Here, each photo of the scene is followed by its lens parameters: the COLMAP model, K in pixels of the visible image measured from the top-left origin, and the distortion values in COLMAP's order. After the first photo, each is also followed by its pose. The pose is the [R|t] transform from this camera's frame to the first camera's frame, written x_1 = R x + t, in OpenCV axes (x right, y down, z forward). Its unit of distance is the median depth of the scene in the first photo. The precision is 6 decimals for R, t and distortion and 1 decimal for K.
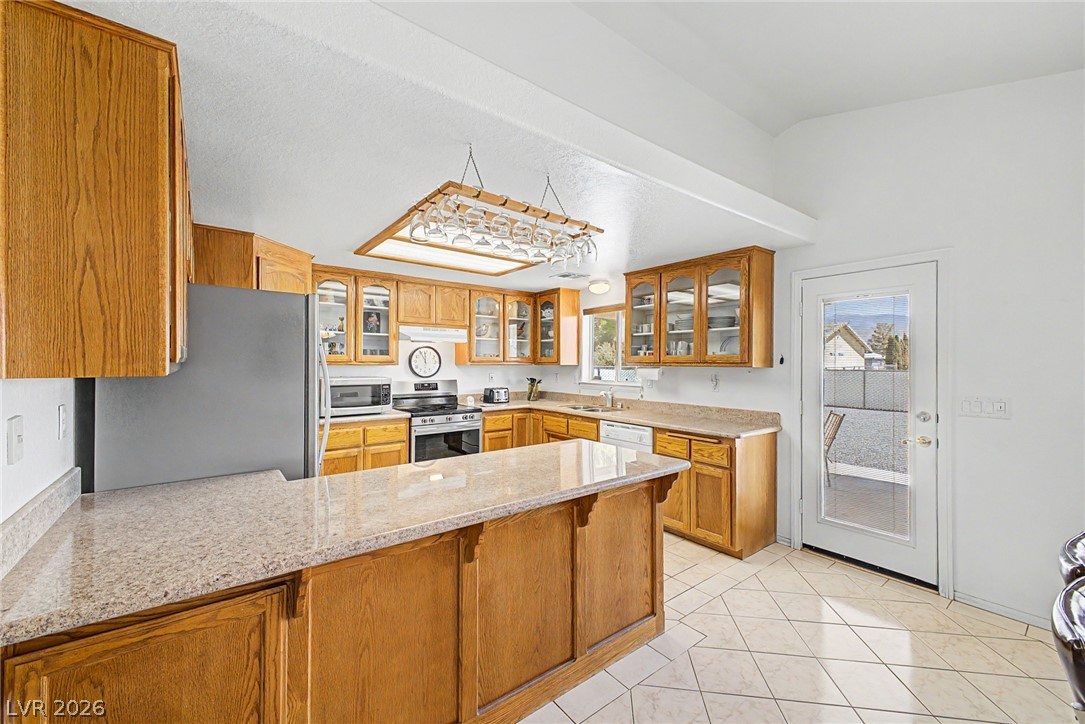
lens RADIAL K [[417.2, 0, 538.4], [0, 417.2, 361.2], [0, 0, 1]] dist [0.022105, -0.011933]
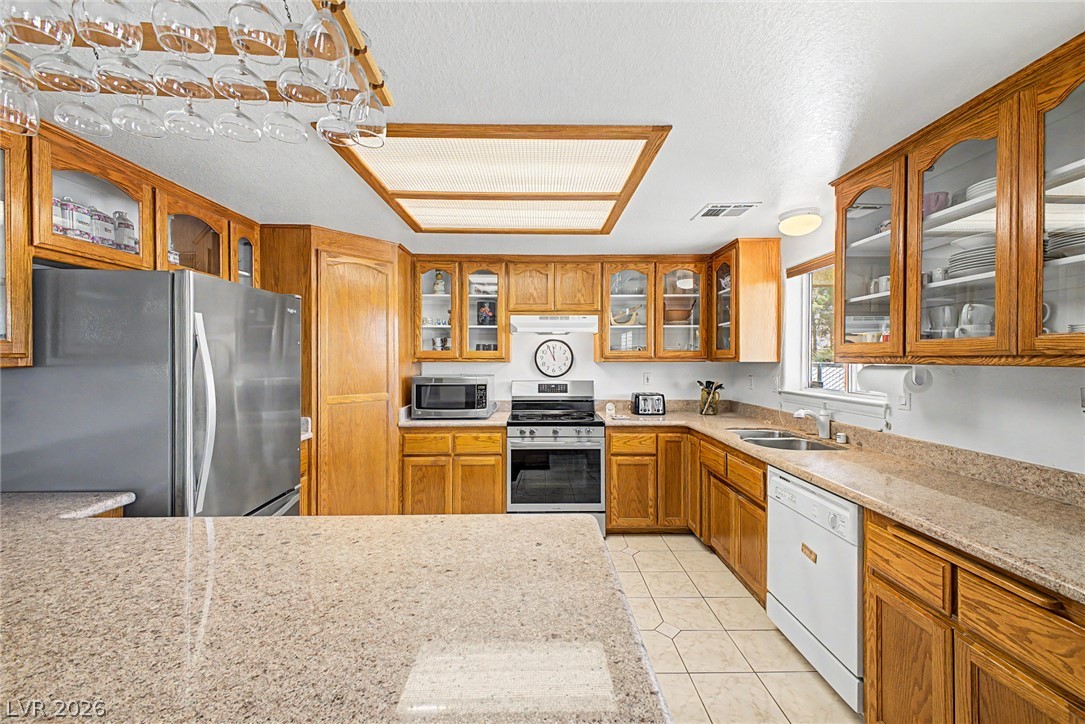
lens RADIAL K [[417.2, 0, 538.4], [0, 417.2, 361.2], [0, 0, 1]] dist [0.022105, -0.011933]
pose [[0.805357, -0.000576, -0.592790, 0.212441], [0.004504, 0.999977, 0.005148, 0.003550], [0.592773, -0.006816, 0.805340, 0.360900]]
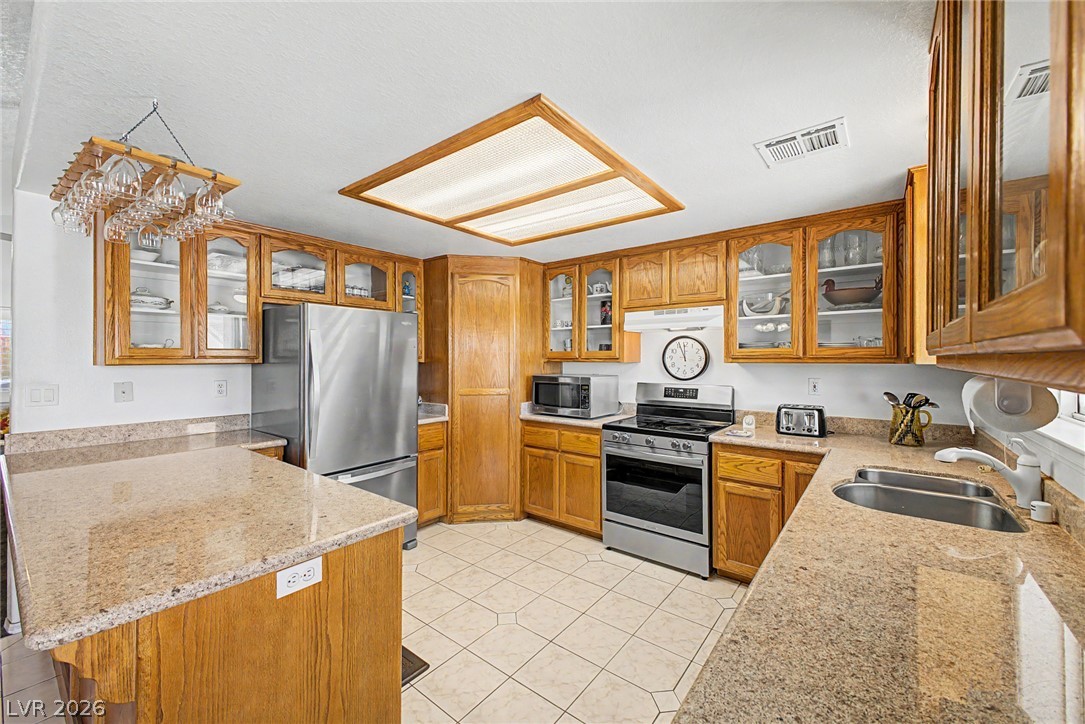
lens RADIAL K [[417.2, 0, 538.4], [0, 417.2, 361.2], [0, 0, 1]] dist [0.022105, -0.011933]
pose [[0.262717, 0.001031, -0.964872, 0.394463], [0.003375, 0.999992, 0.001988, 0.004850], [0.964867, -0.003778, 0.262711, 0.639089]]
